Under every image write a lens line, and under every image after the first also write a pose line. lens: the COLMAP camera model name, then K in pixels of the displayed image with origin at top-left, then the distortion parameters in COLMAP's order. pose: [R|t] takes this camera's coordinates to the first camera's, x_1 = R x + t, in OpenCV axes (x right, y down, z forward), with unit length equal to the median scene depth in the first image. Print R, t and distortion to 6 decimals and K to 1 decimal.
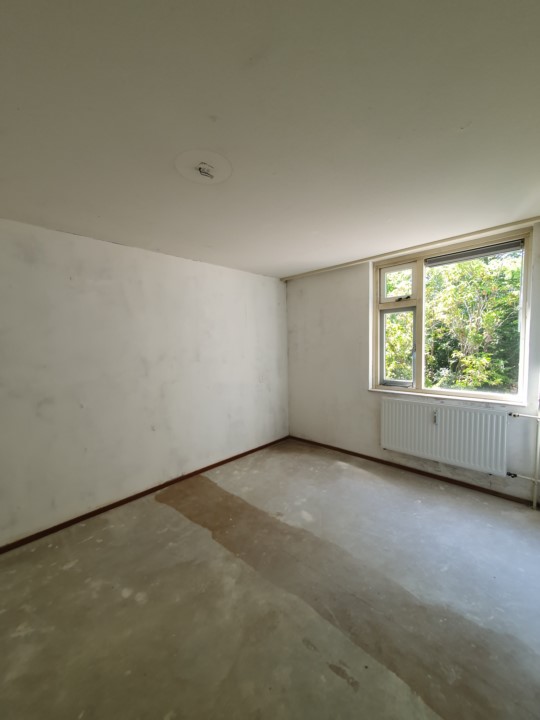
lens RADIAL K [[284.2, 0, 270.4], [0, 284.2, 360.8], [0, 0, 1]] dist [0.008231, -0.000134]
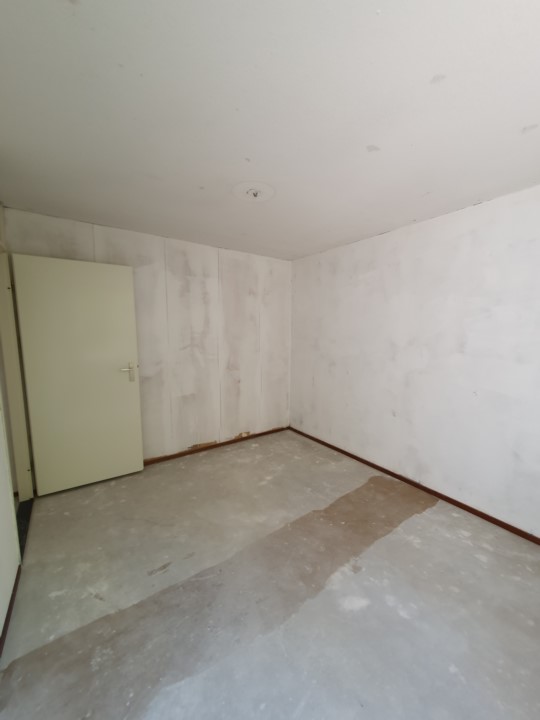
lens RADIAL K [[284.2, 0, 270.6], [0, 284.2, 361.7], [0, 0, 1]] dist [0.008231, -0.000134]
pose [[-0.195746, 0.136945, -0.971046, 0.761112], [-0.056445, 0.986986, 0.150571, -0.080793], [0.979029, 0.084284, -0.185469, 0.950010]]
